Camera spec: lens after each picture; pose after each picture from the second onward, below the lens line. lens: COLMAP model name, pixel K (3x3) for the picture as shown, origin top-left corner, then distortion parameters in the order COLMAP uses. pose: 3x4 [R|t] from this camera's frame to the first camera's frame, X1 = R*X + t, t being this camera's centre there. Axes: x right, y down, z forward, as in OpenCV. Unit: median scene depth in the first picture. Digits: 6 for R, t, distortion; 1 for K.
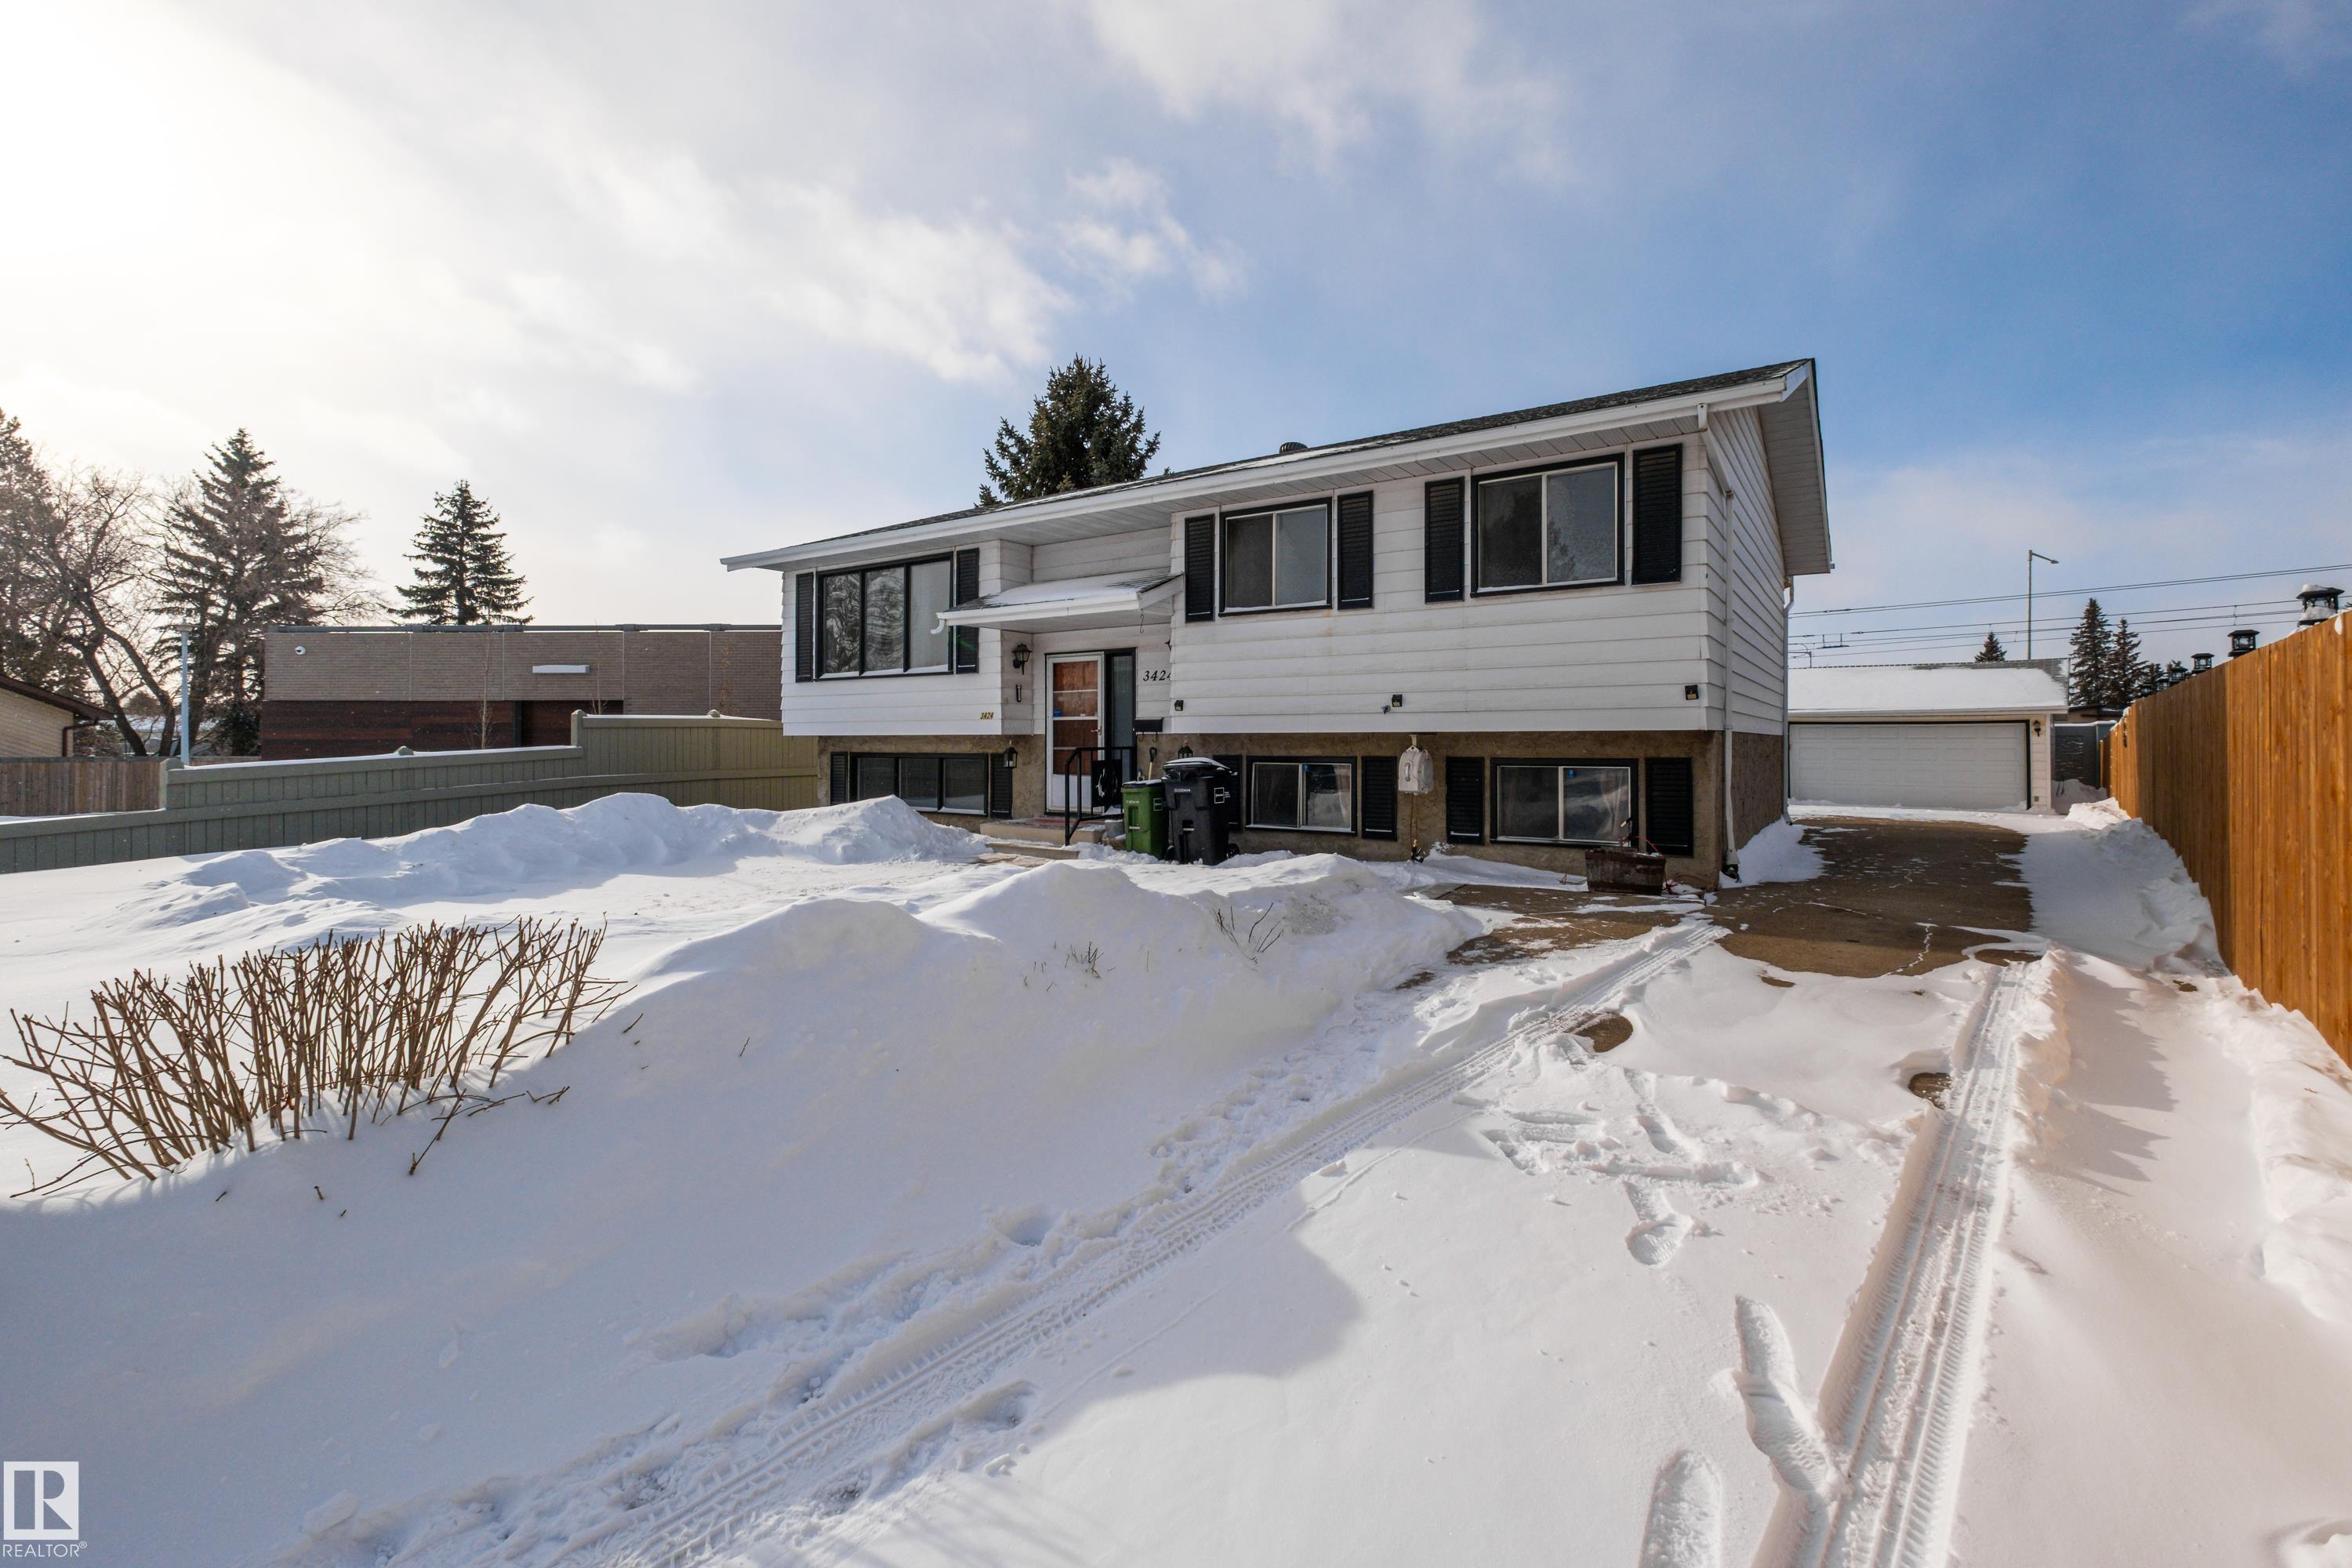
lens RADIAL K [[1019.2, 0, 1170.1], [0, 1019.2, 776.7], [0, 0, 1]] dist [-0.000856, -0.002848]
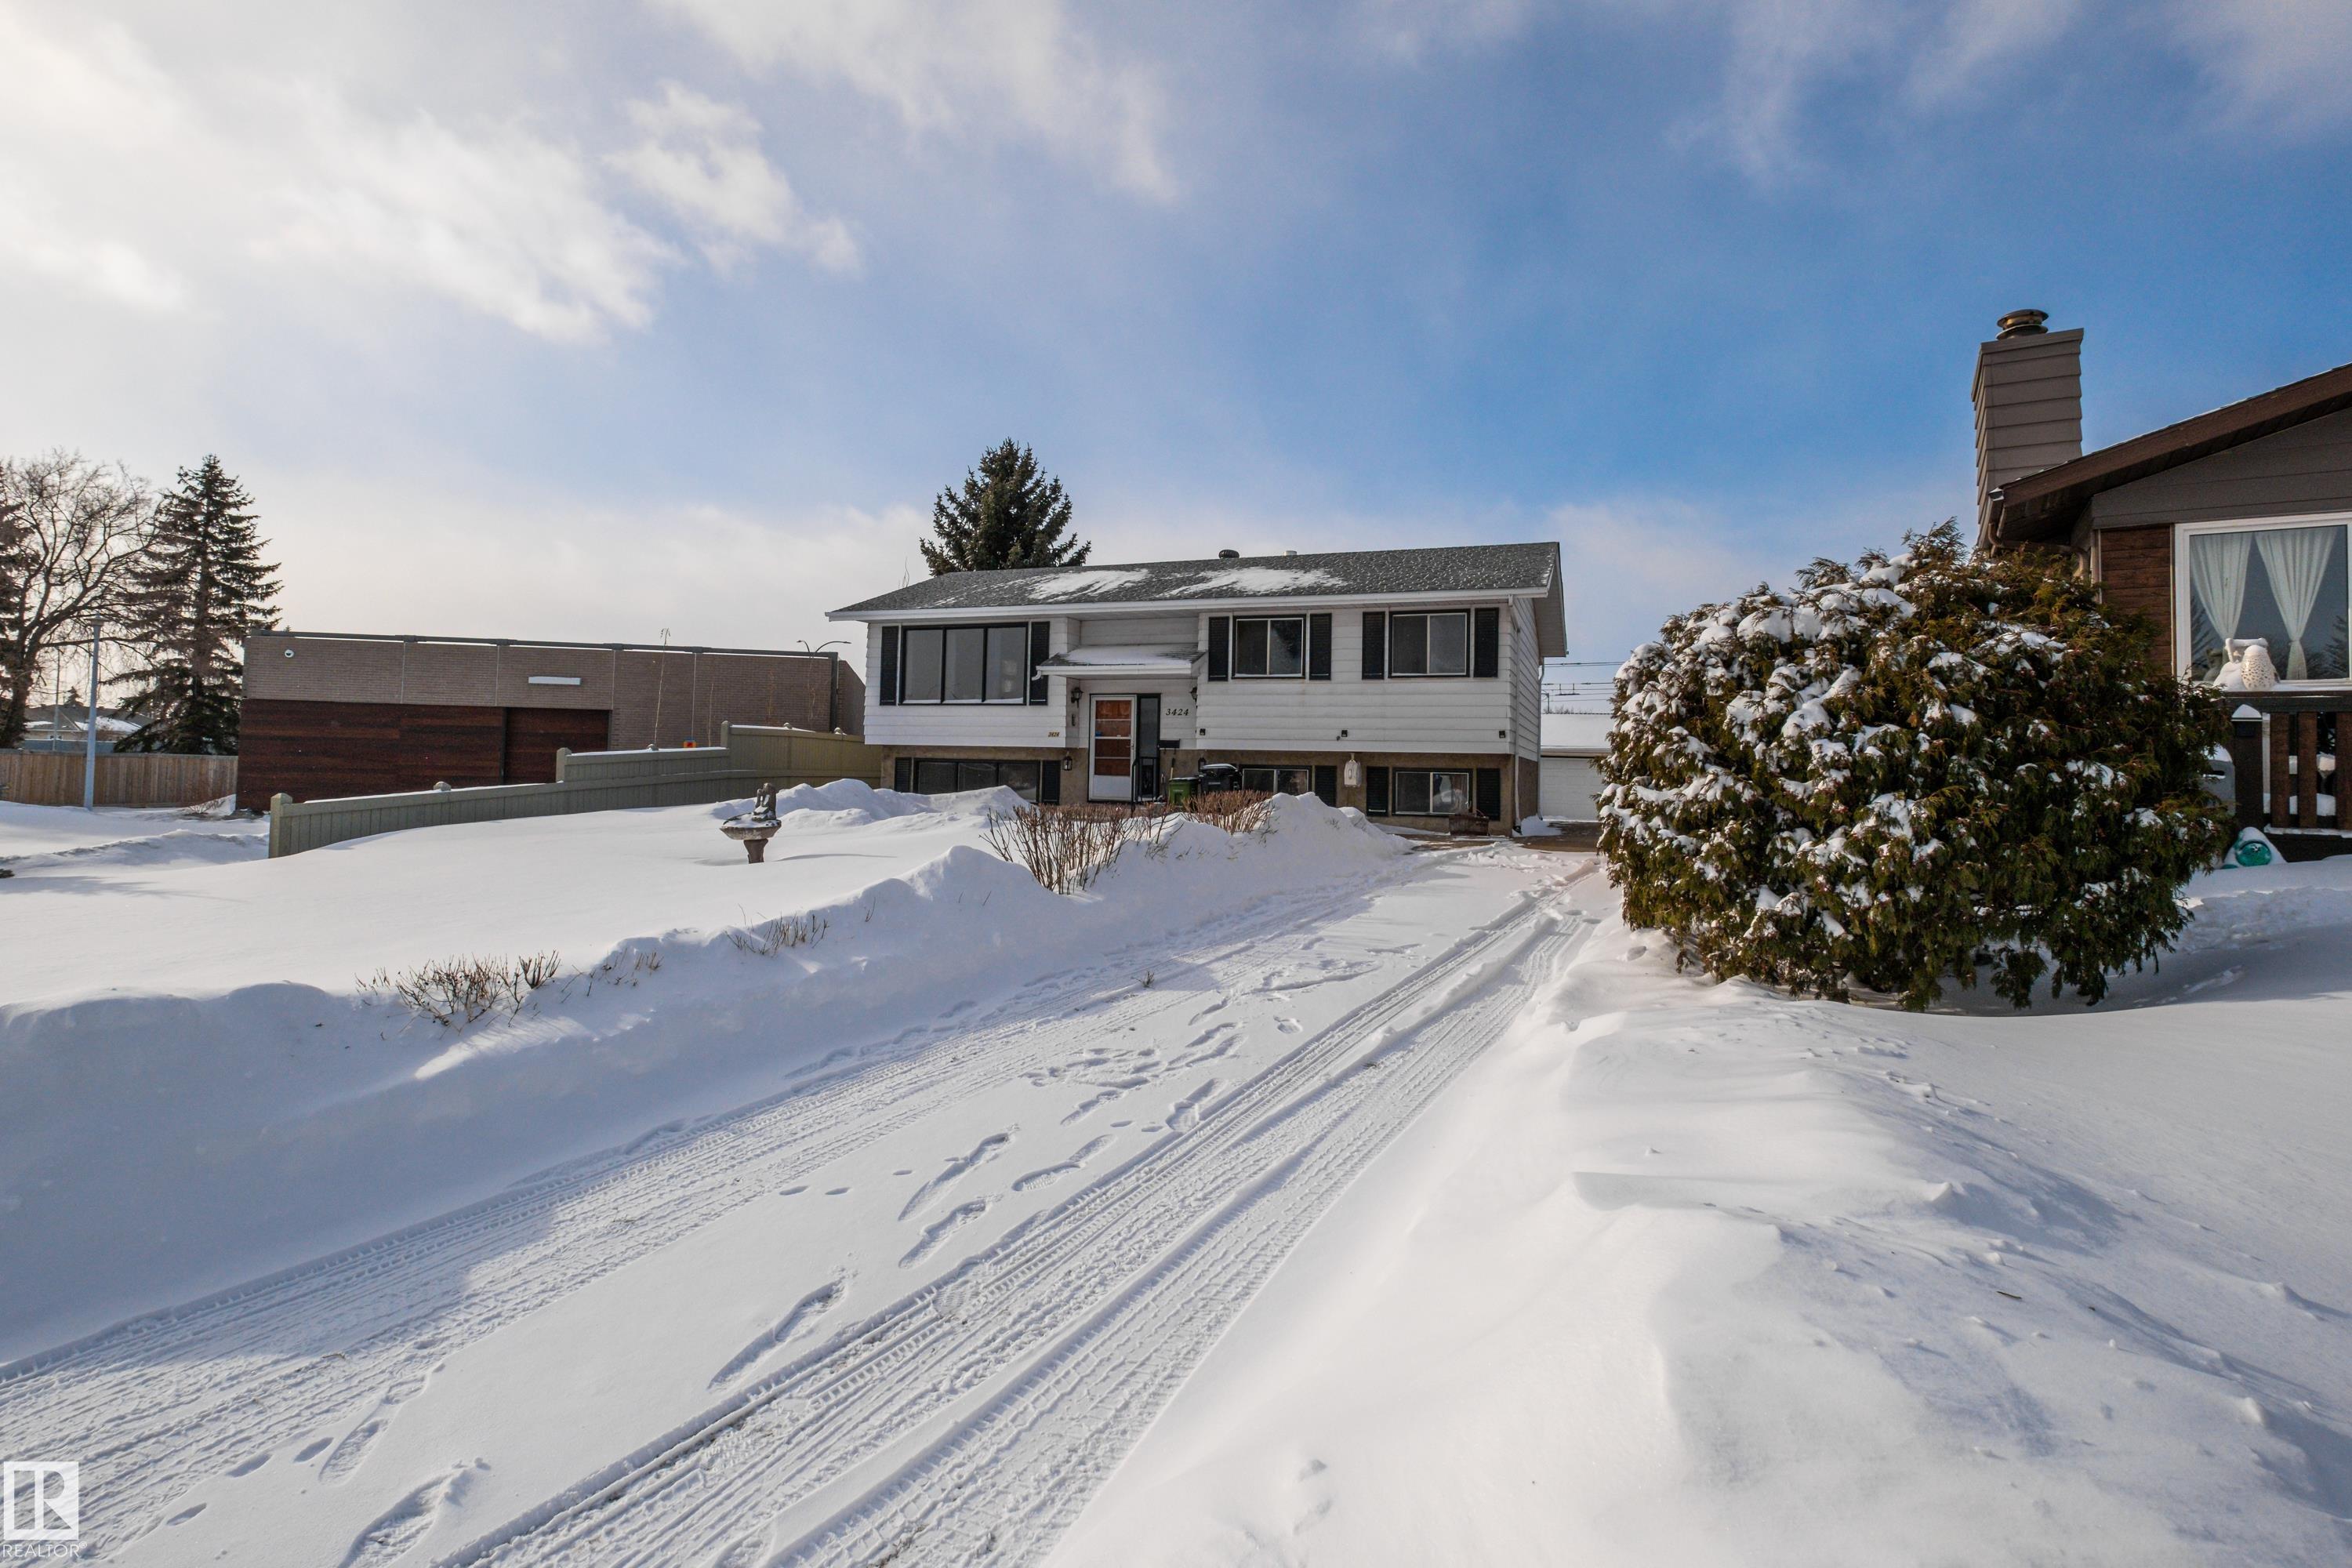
lens RADIAL K [[988.7, 0, 1176.0], [0, 988.7, 784.0], [0, 0, 1]] dist [-0.001788, -0.000129]
pose [[0.979699, 0.019364, 0.199535, -0.307738], [-0.016500, 0.999736, -0.016007, 0.034329], [-0.199792, 0.012390, 0.979760, -0.472231]]
